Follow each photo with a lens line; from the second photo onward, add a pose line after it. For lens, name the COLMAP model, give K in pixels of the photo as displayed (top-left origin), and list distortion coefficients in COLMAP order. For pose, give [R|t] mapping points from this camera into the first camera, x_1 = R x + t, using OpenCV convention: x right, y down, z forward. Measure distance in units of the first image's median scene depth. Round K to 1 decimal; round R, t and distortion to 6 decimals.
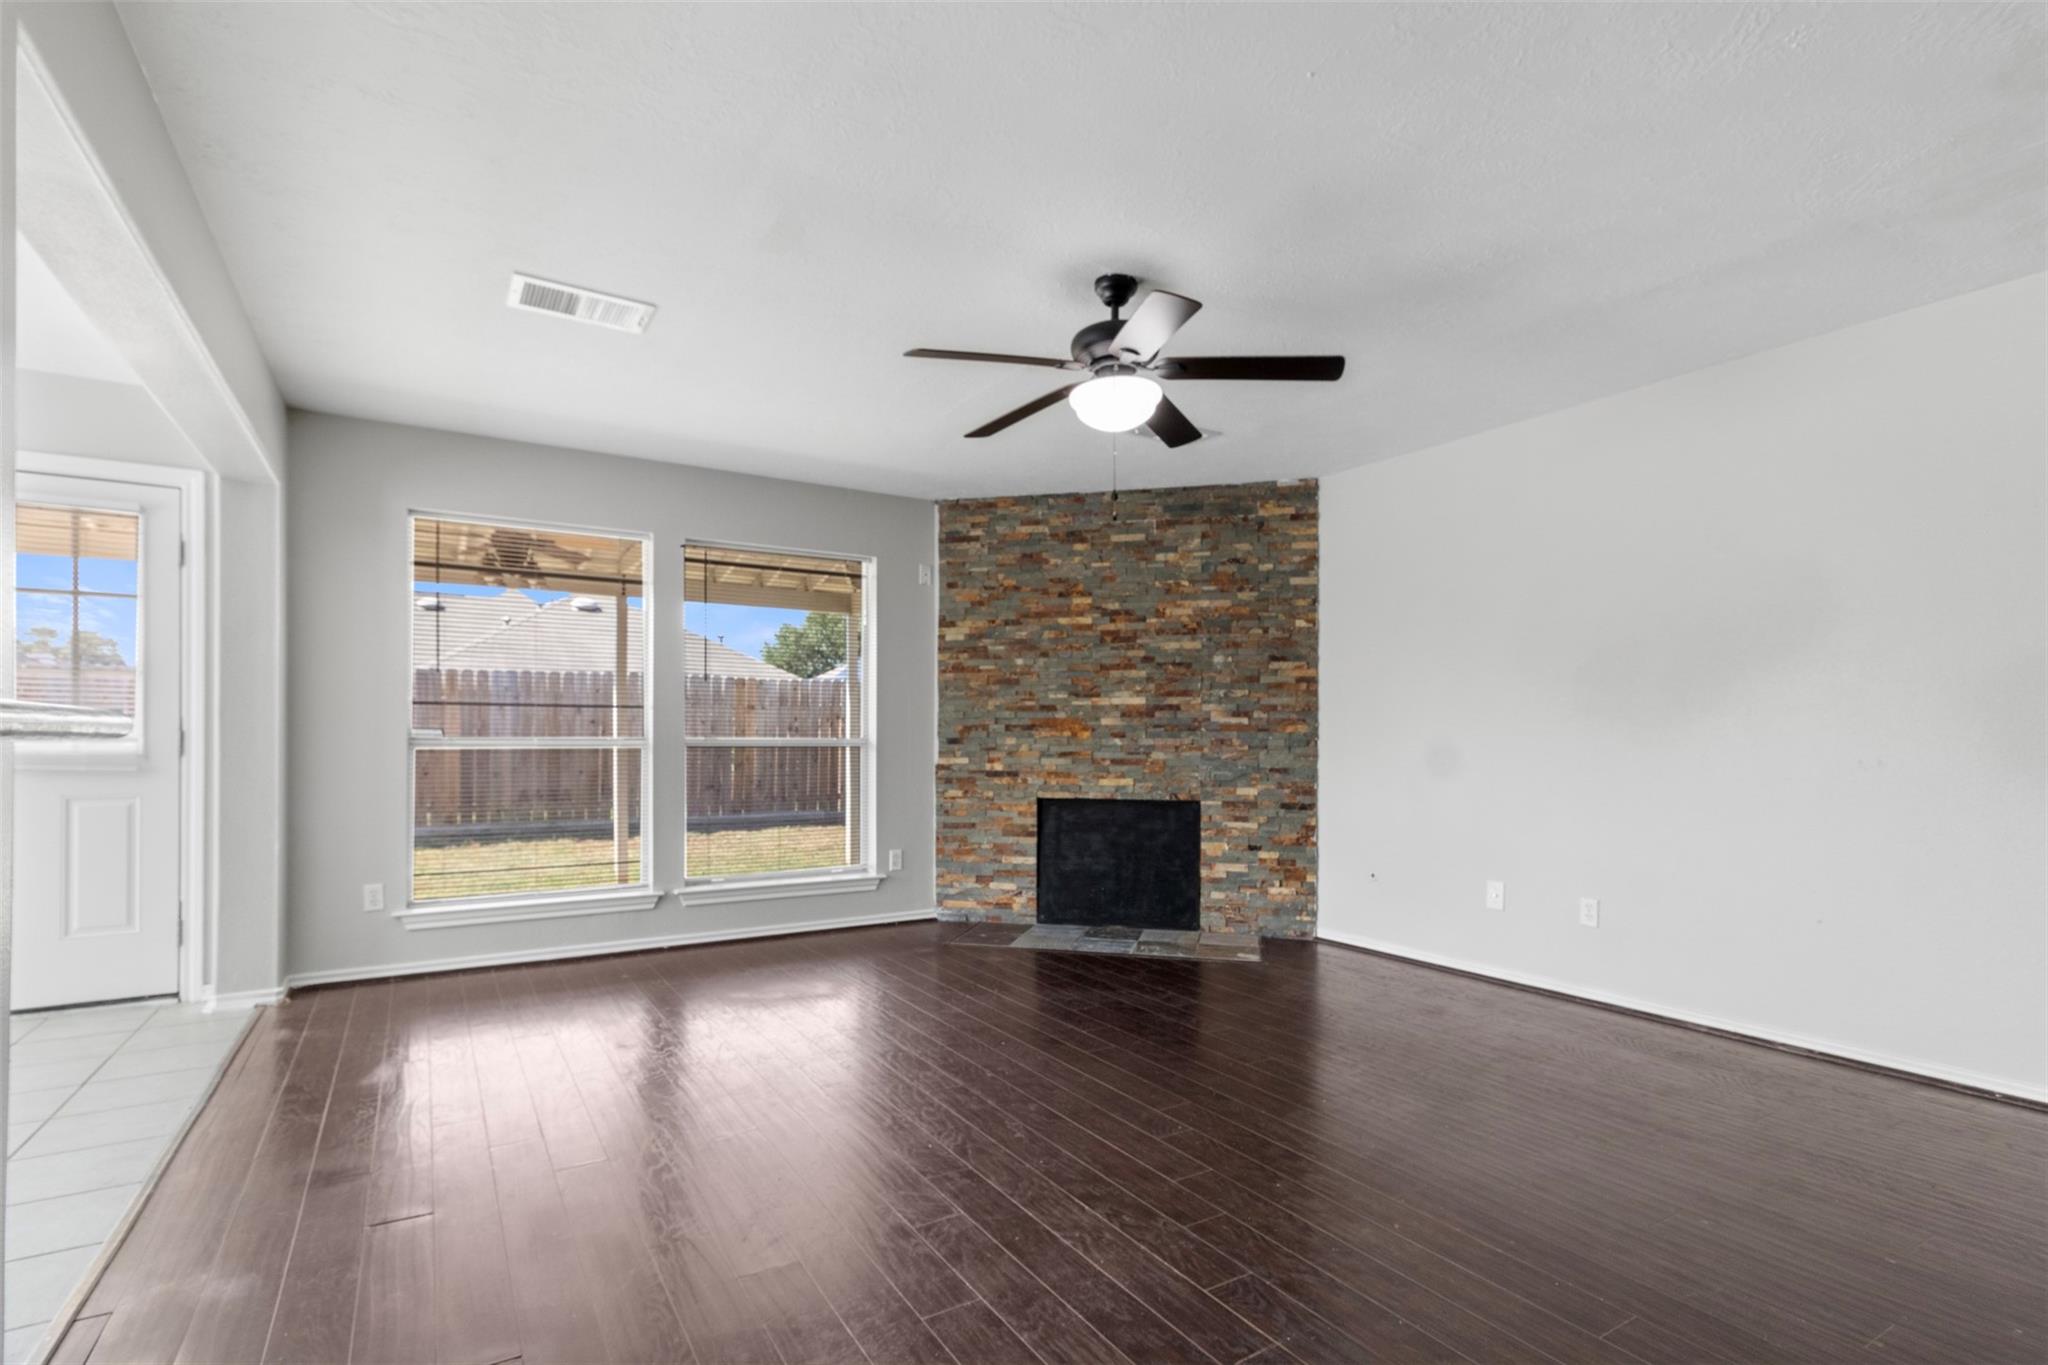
lens RADIAL K [[979.1, 0, 1032.7], [0, 979.1, 733.0], [0, 0, 1]] dist [0.015825, -0.000170]
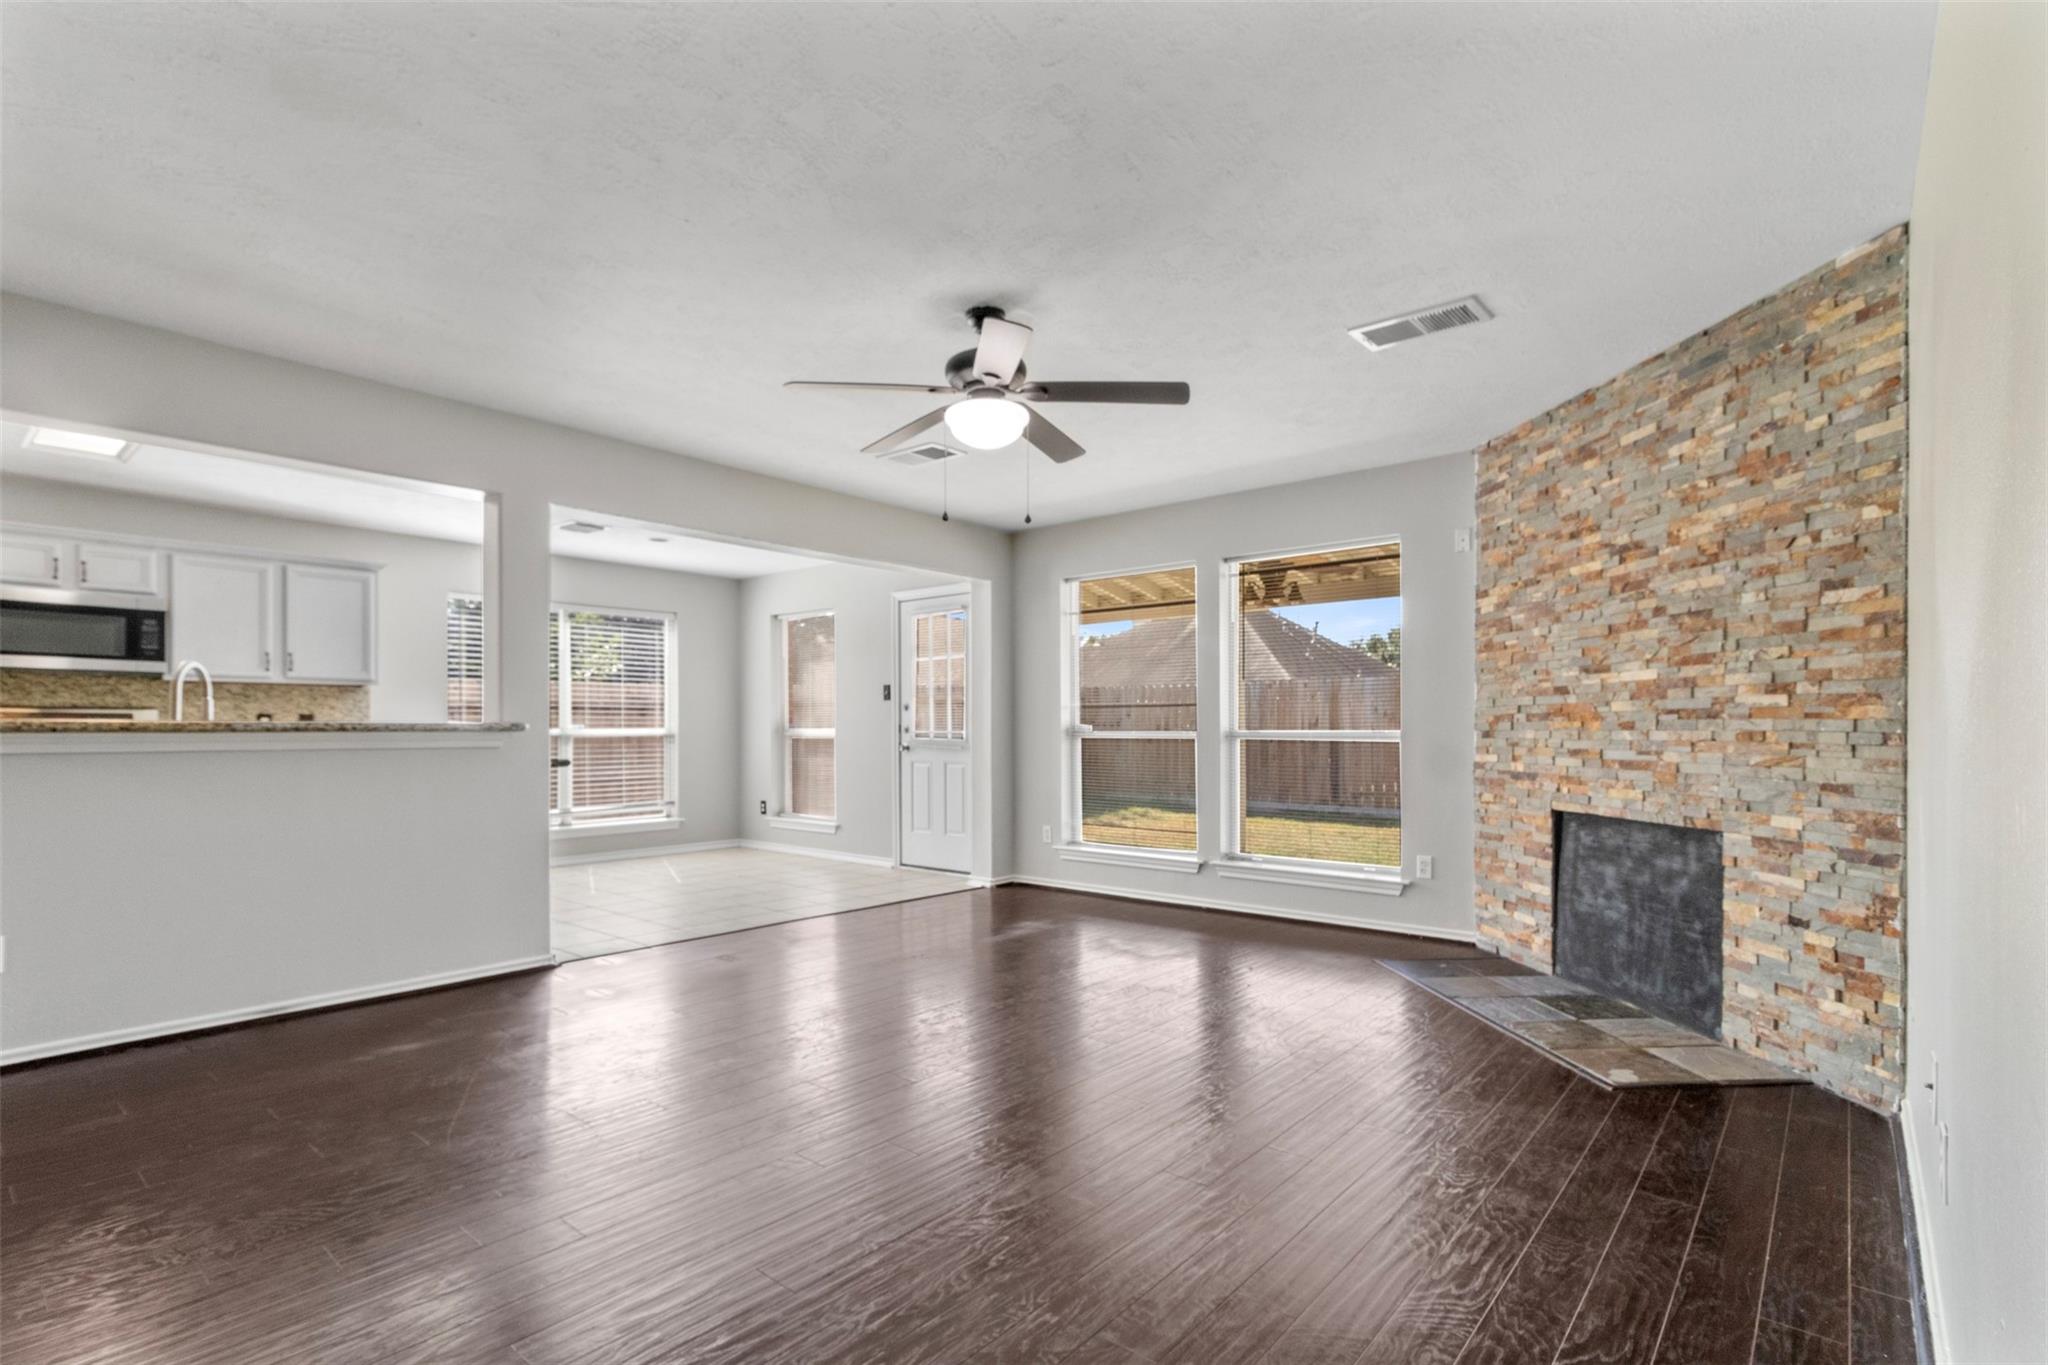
lens RADIAL K [[979.1, 0, 1022.9], [0, 979.1, 735.6], [0, 0, 1]] dist [0.015825, -0.000170]
pose [[0.310935, 0.002458, -0.950428, 0.622589], [0.006735, 0.999966, 0.004789, 0.002812], [0.950407, -0.007890, 0.310908, 0.387525]]
